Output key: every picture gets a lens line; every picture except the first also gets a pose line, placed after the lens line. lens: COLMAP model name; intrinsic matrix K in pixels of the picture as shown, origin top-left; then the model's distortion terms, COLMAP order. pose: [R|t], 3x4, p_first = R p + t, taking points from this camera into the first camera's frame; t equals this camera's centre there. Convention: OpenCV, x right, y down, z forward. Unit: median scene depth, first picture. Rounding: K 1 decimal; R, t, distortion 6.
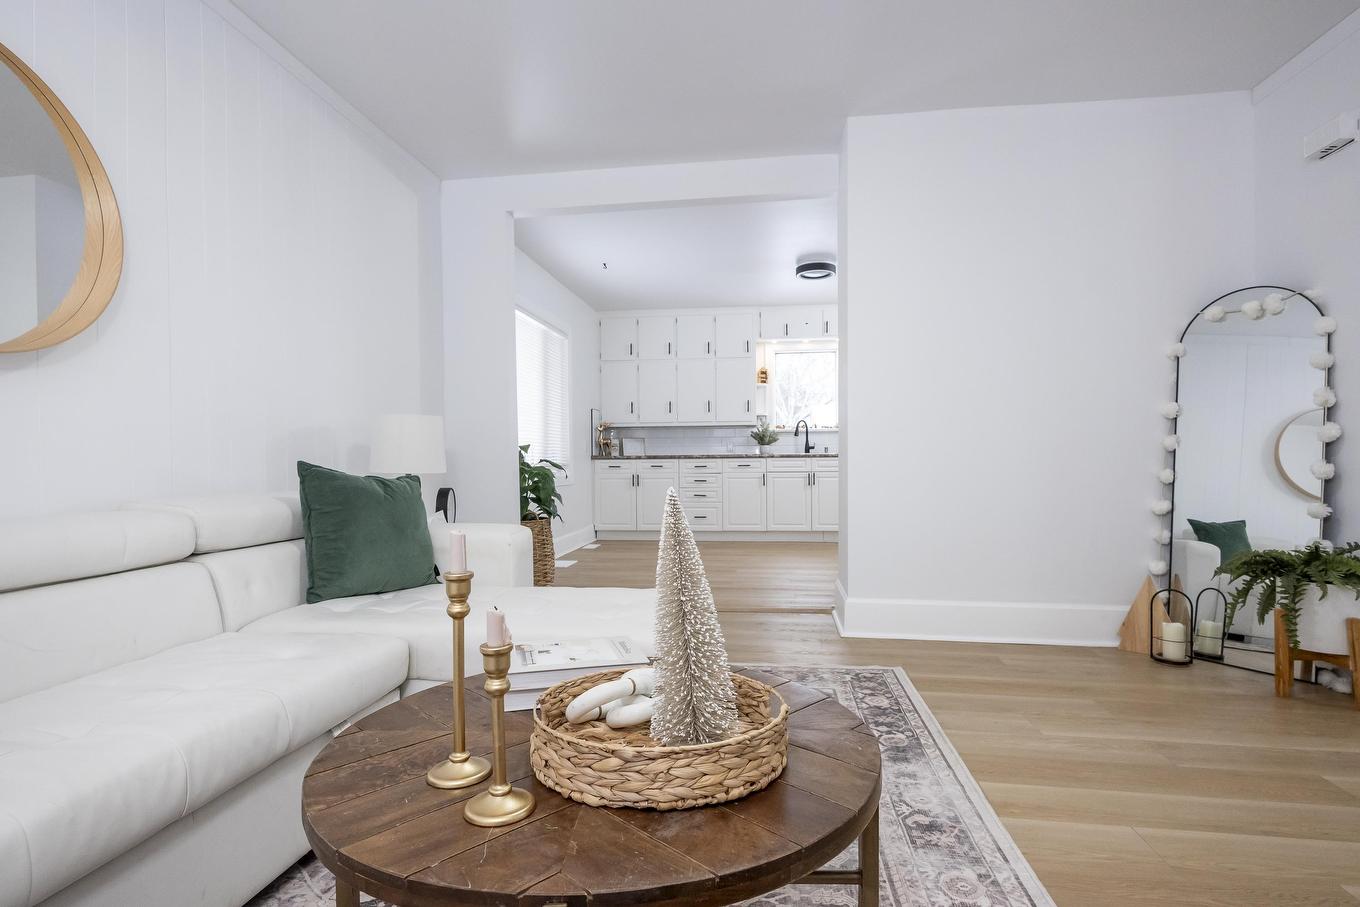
lens RADIAL K [[689.5, 0, 677.8], [0, 689.5, 467.6], [0, 0, 1]] dist [0.000127, 0.001275]
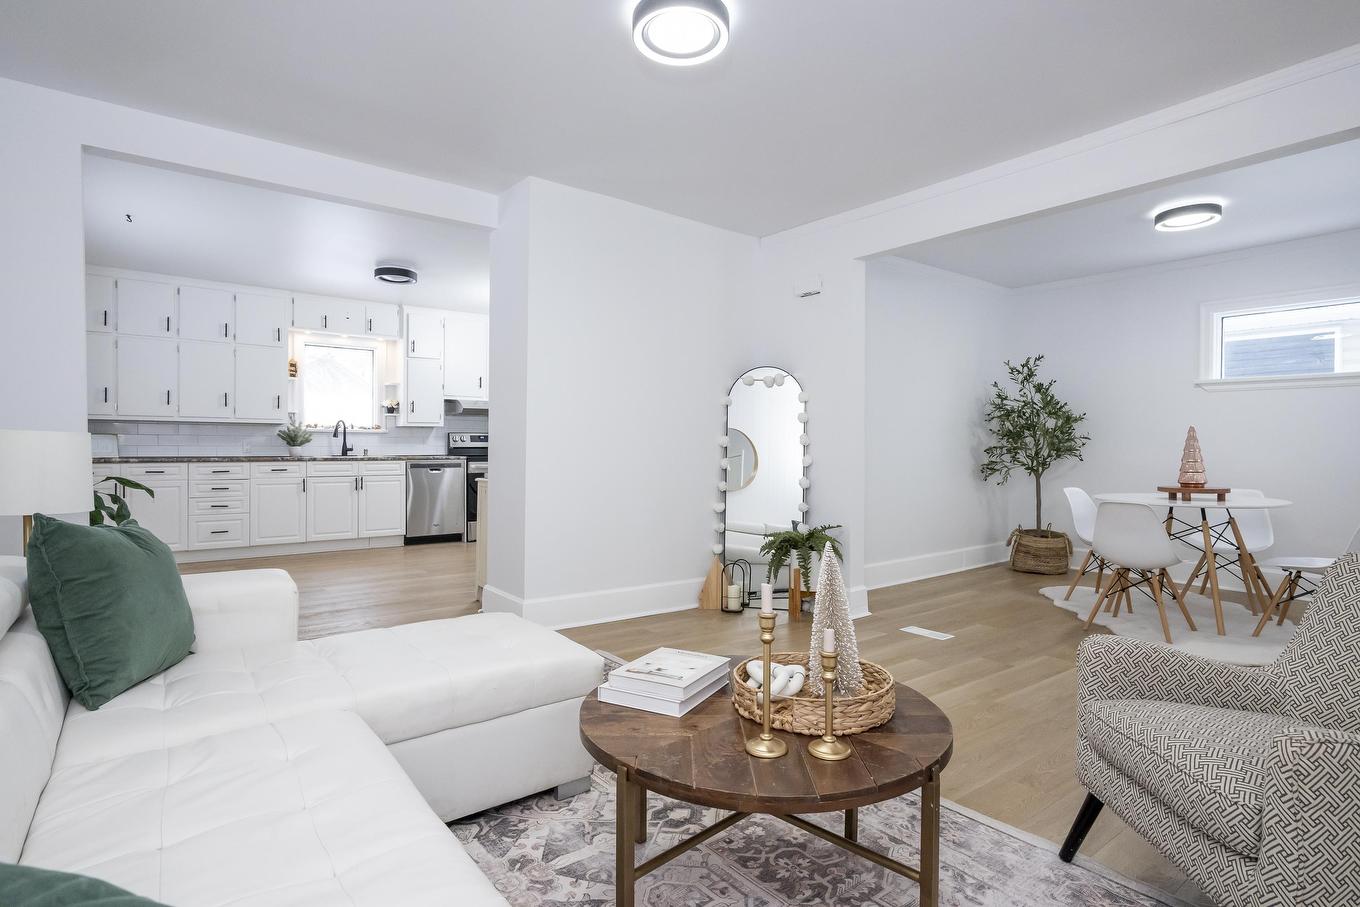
lens RADIAL K [[700.5, 0, 672.0], [0, 700.5, 448.2], [0, 0, 1]] dist [-0.000962, 0.001721]
pose [[0.700820, 0.010818, 0.713256, -0.449029], [-0.003804, 0.999927, -0.011428, -0.052619], [-0.713328, 0.005296, 0.700810, 0.027019]]
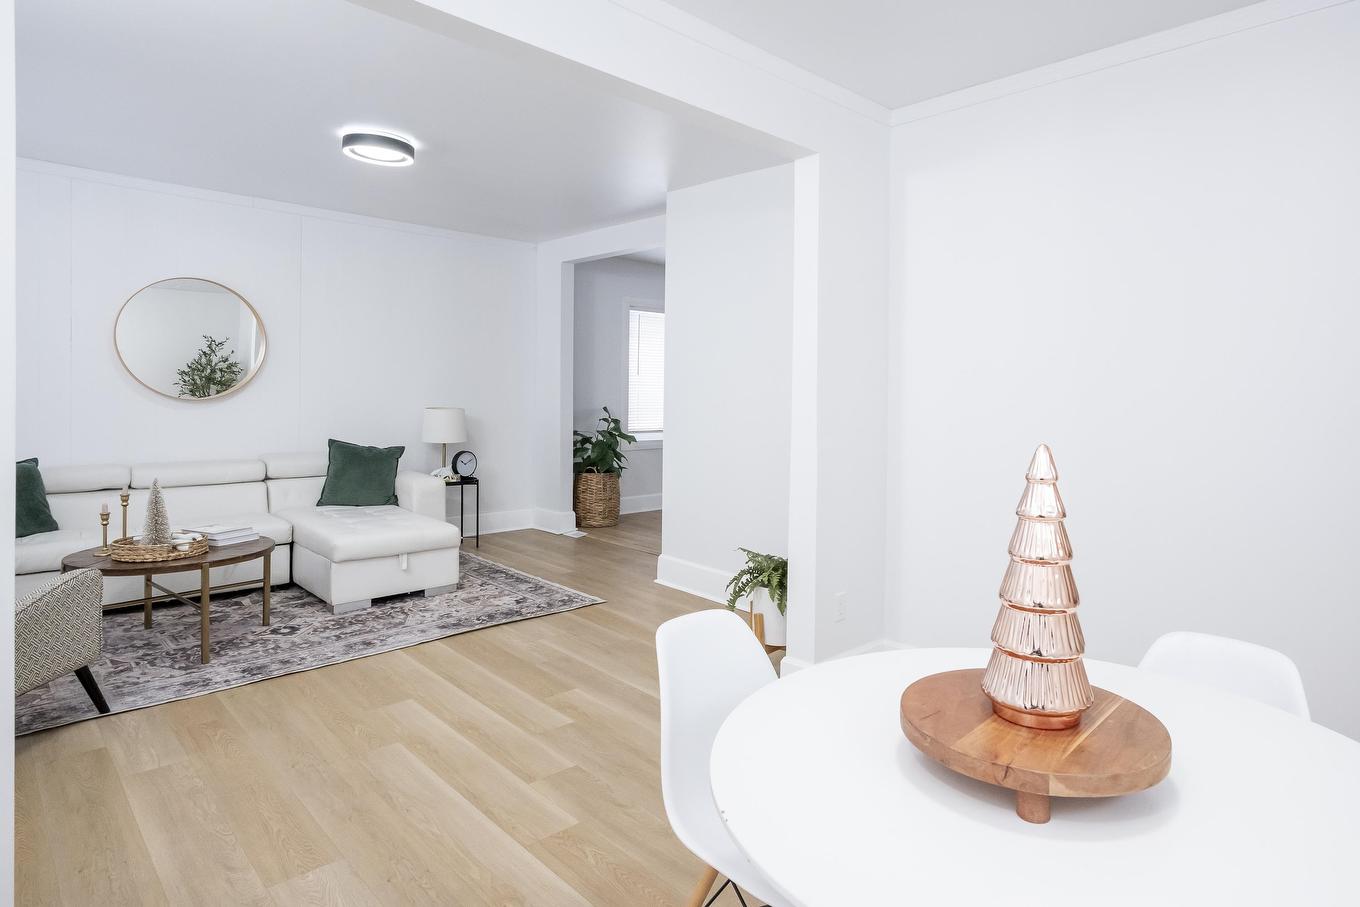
lens RADIAL K [[782.5, 0, 760.7], [0, 782.5, 399.6], [0, 0, 1]] dist [0.029792, 0.000128]
pose [[0.801422, 0.034071, -0.597129, 1.438645], [-0.033053, 0.999373, 0.012662, -0.150514], [0.597186, 0.009589, 0.802046, -0.113120]]
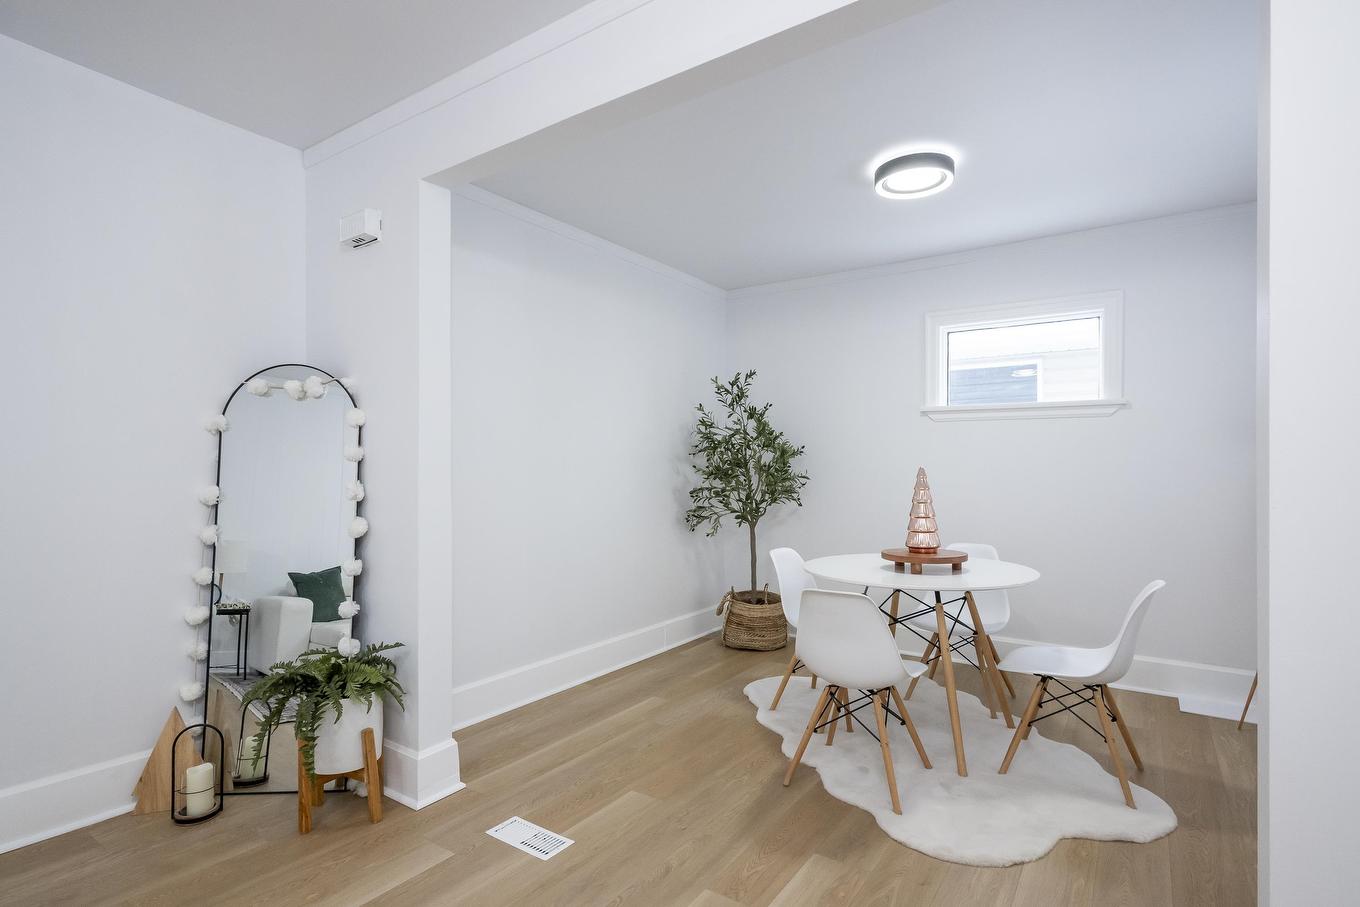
lens RADIAL K [[673.2, 0, 676.5], [0, 673.2, 461.3], [0, 0, 1]] dist [-0.001542, 0.000183]
pose [[0.455003, 0.019435, 0.890278, 0.259201], [0.004113, 0.999705, -0.023926, -0.105134], [-0.890481, 0.014548, 0.454789, 0.141092]]
